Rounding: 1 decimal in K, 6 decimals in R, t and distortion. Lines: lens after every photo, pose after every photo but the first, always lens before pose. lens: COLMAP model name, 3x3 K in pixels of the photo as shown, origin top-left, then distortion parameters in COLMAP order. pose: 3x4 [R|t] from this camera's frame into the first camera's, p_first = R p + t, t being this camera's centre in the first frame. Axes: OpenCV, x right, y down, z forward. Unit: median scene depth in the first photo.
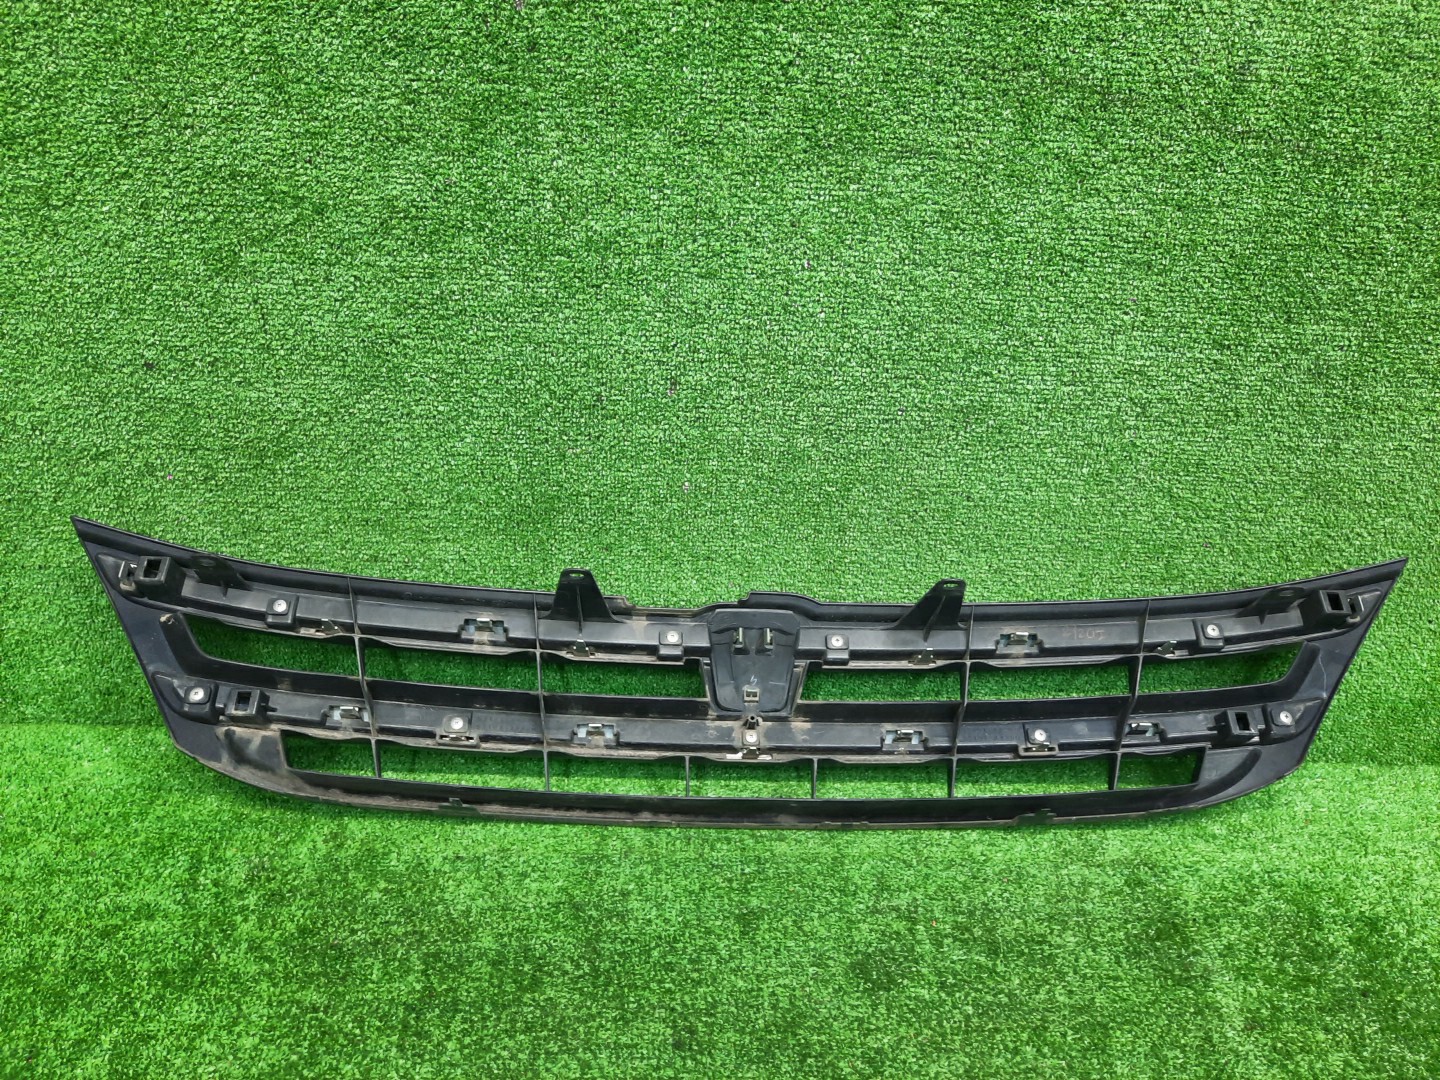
lens RADIAL K [[1050.3, 0, 723.4], [0, 1050.3, 535.0], [0, 0, 1]] dist [0.066675, -0.079500]
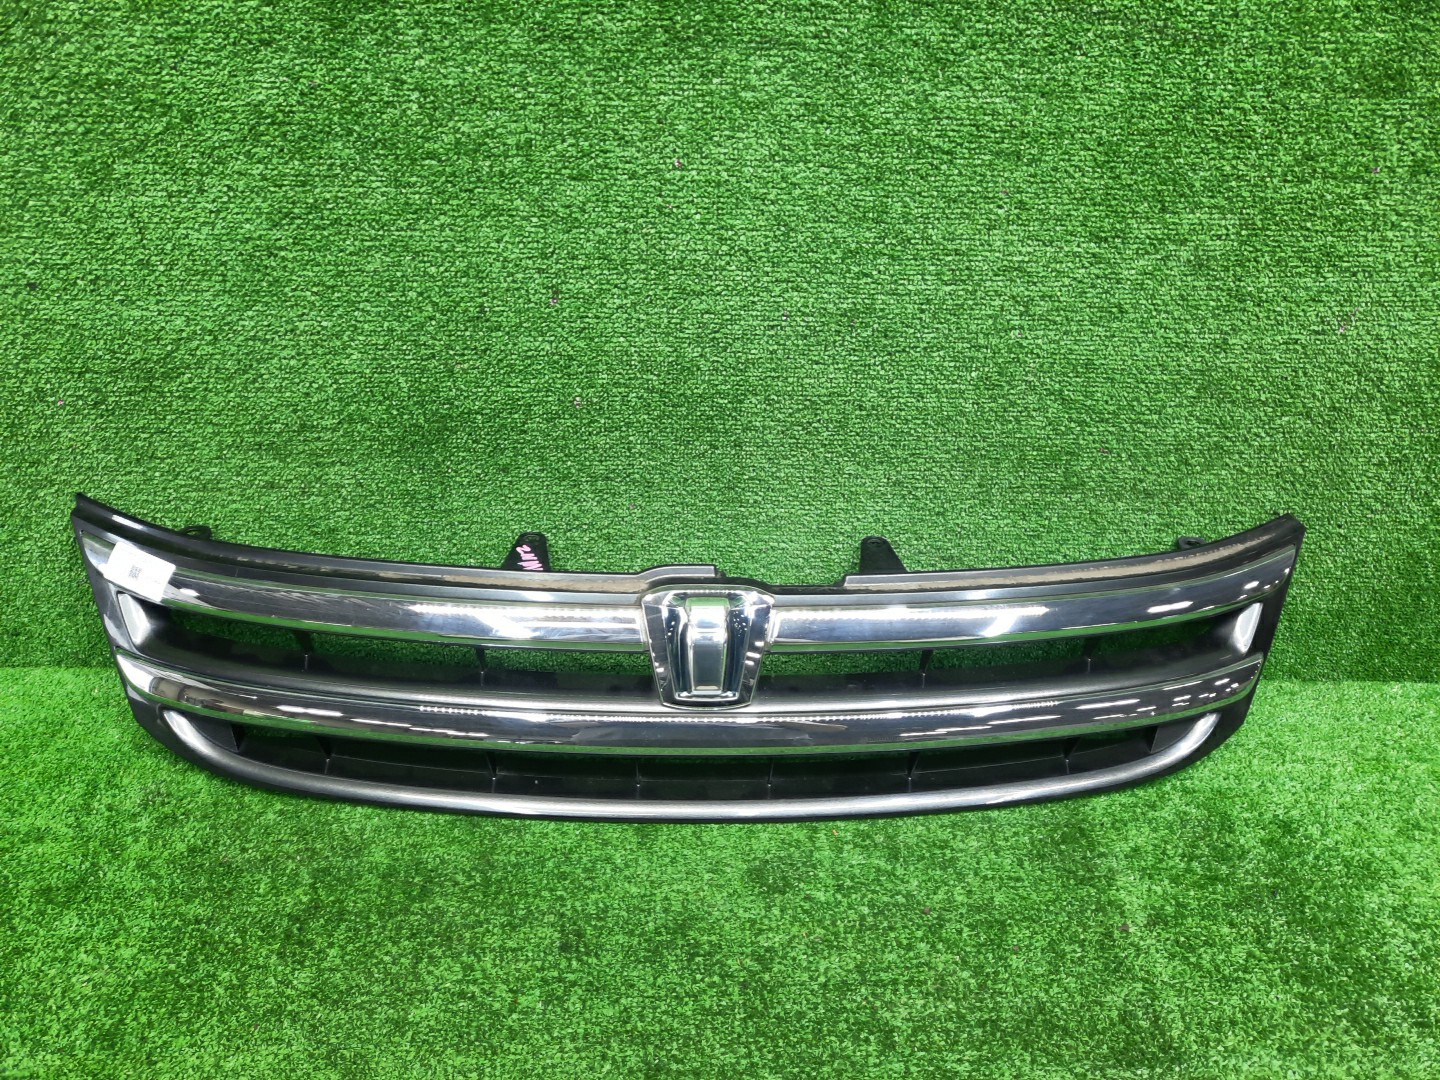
lens RADIAL K [[1051.8, 0, 720.9], [0, 1051.8, 535.3], [0, 0, 1]] dist [0.075798, -0.085905]
pose [[0.999602, -0.026355, -0.010021, 0.118408], [0.026062, 0.999259, -0.028317, 0.124518], [0.010760, 0.028045, 0.999549, 0.000022]]
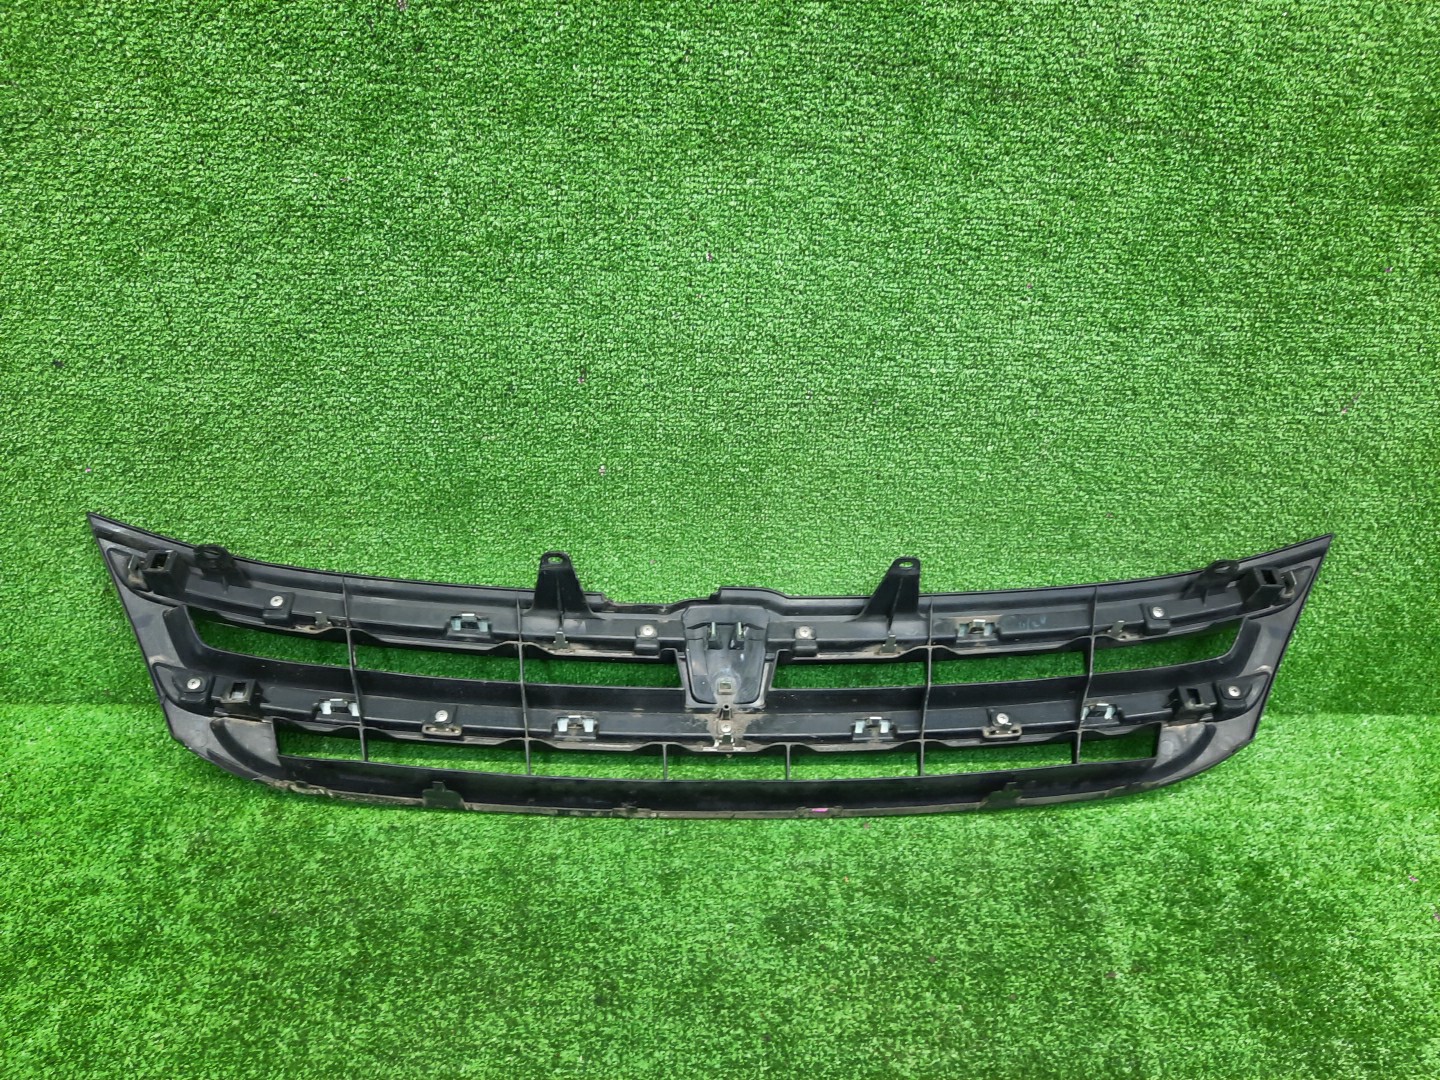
lens RADIAL K [[1063.9, 0, 725.2], [0, 1063.9, 538.7], [0, 0, 1]] dist [0.064253, -0.077380]
pose [[0.999696, -0.017055, 0.017815, 0.070624], [0.015495, 0.996315, 0.084357, -0.071293], [-0.019188, -0.084055, 0.996276, -0.041627]]
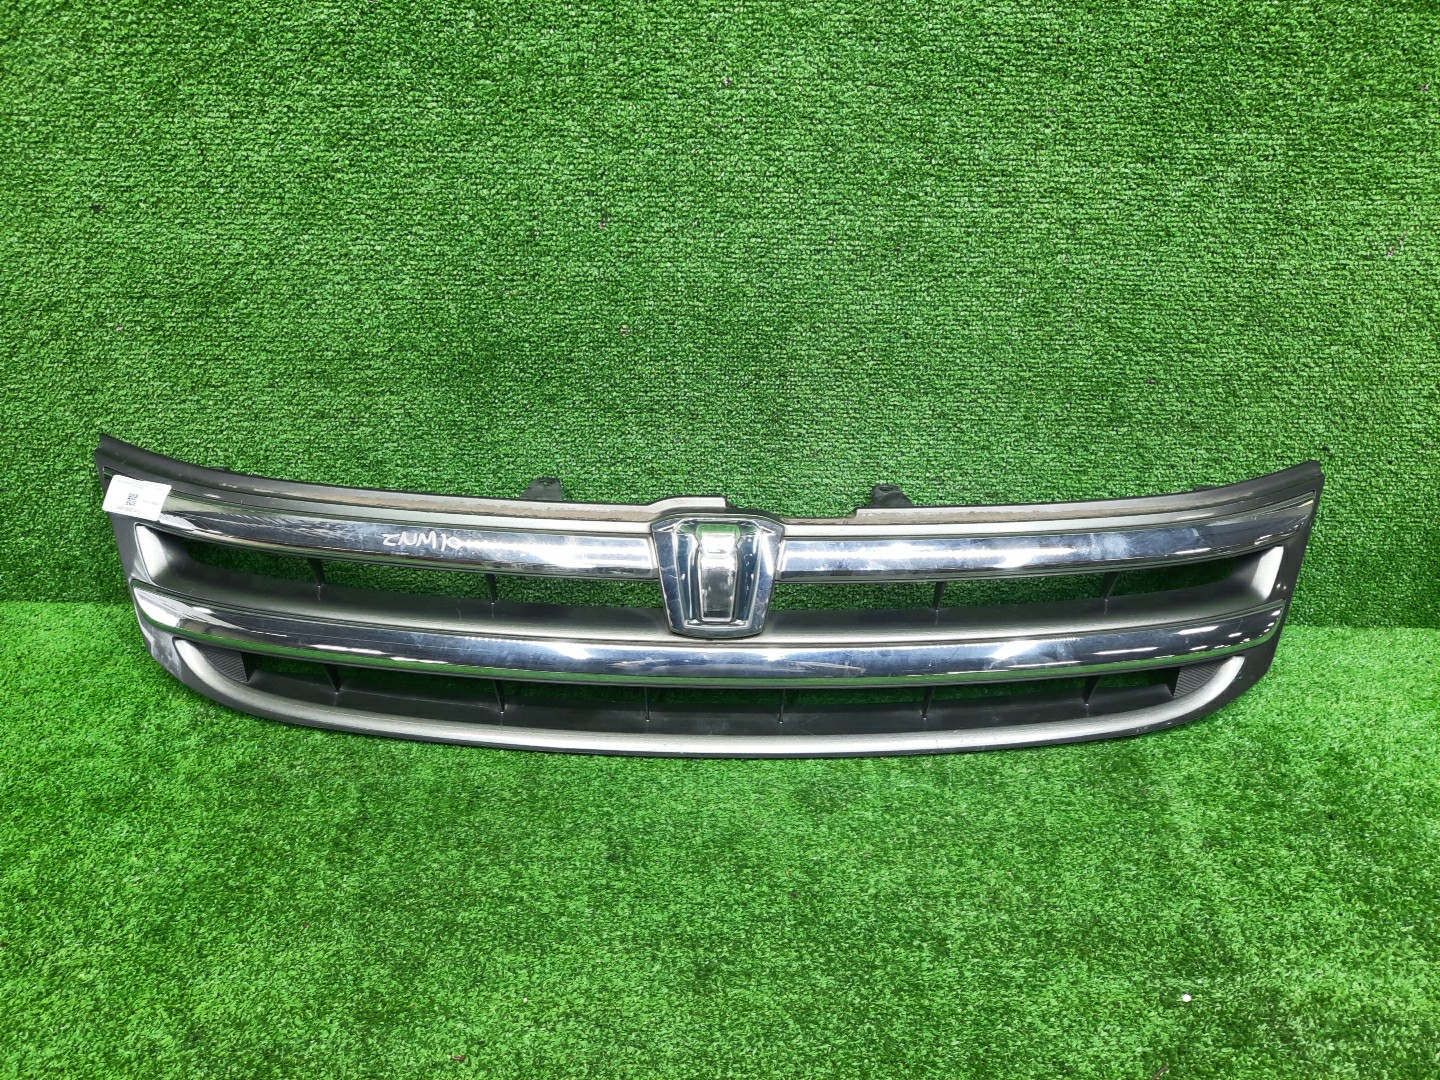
lens RADIAL K [[1053.9, 0, 722.7], [0, 1053.9, 534.9], [0, 0, 1]] dist [0.067465, -0.078339]
pose [[0.999285, -0.023928, -0.029257, 0.092430], [0.021944, 0.997554, -0.066359, 0.242055], [0.030773, 0.065670, 0.997367, 0.003613]]
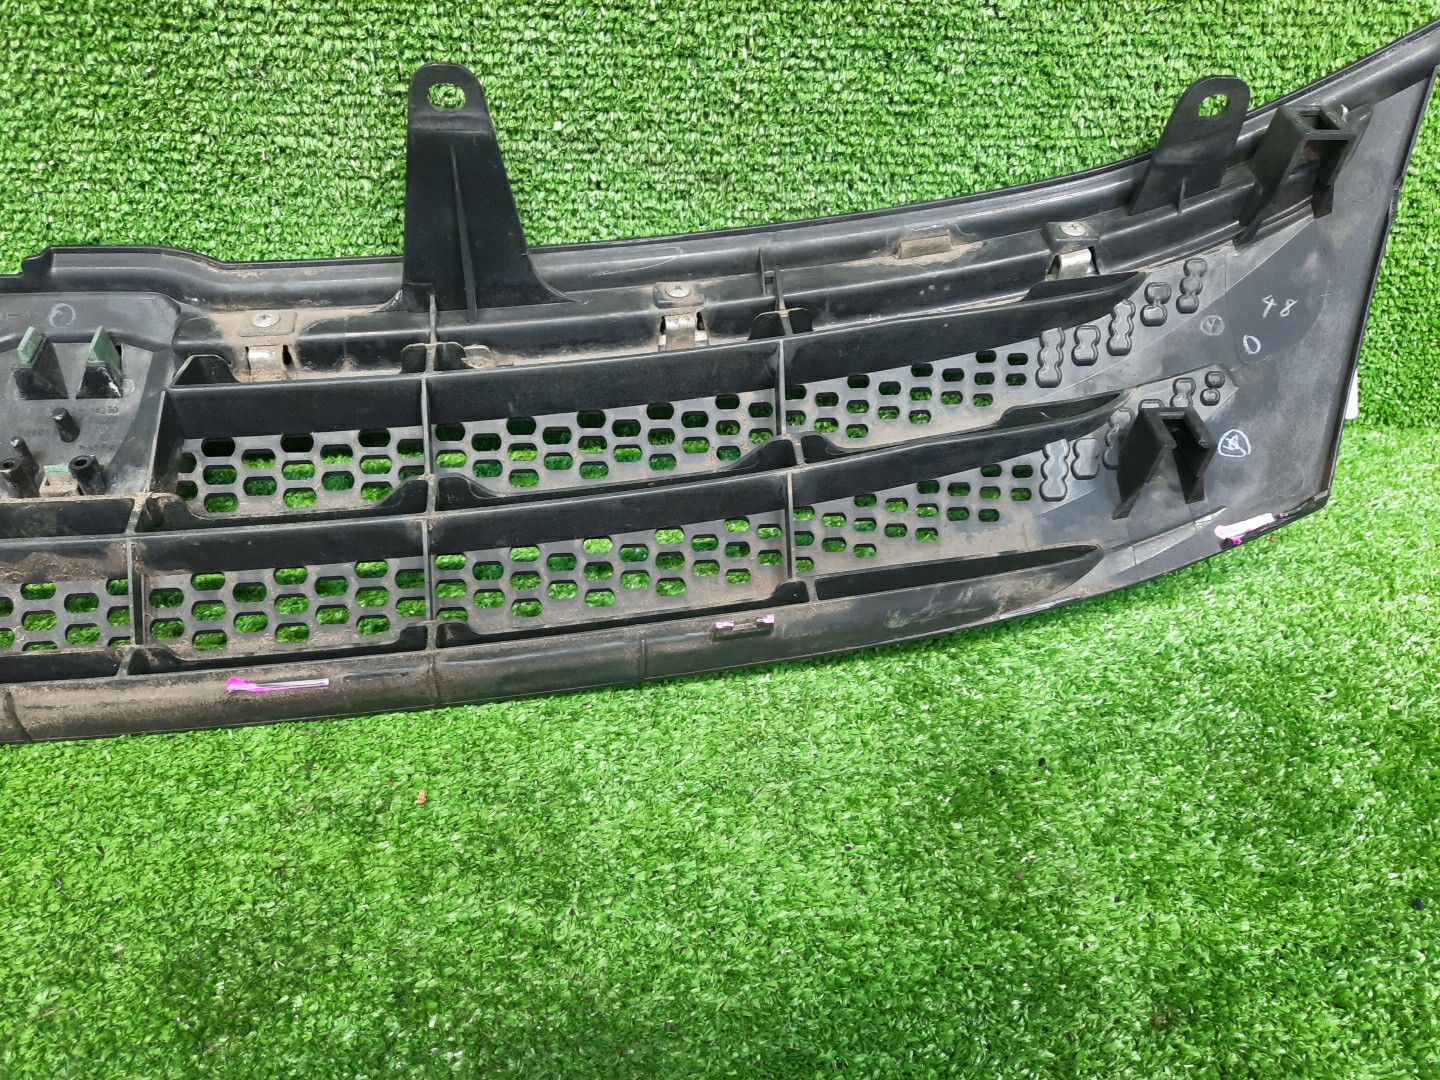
lens RADIAL K [[1044.1, 0, 718.8], [0, 1044.1, 532.4], [0, 0, 1]] dist [0.071484, -0.084268]
pose [[0.995032, -0.067449, 0.073220, 0.316360], [0.053047, 0.981613, 0.183365, 0.200908], [-0.084241, -0.178570, 0.980314, 0.667852]]
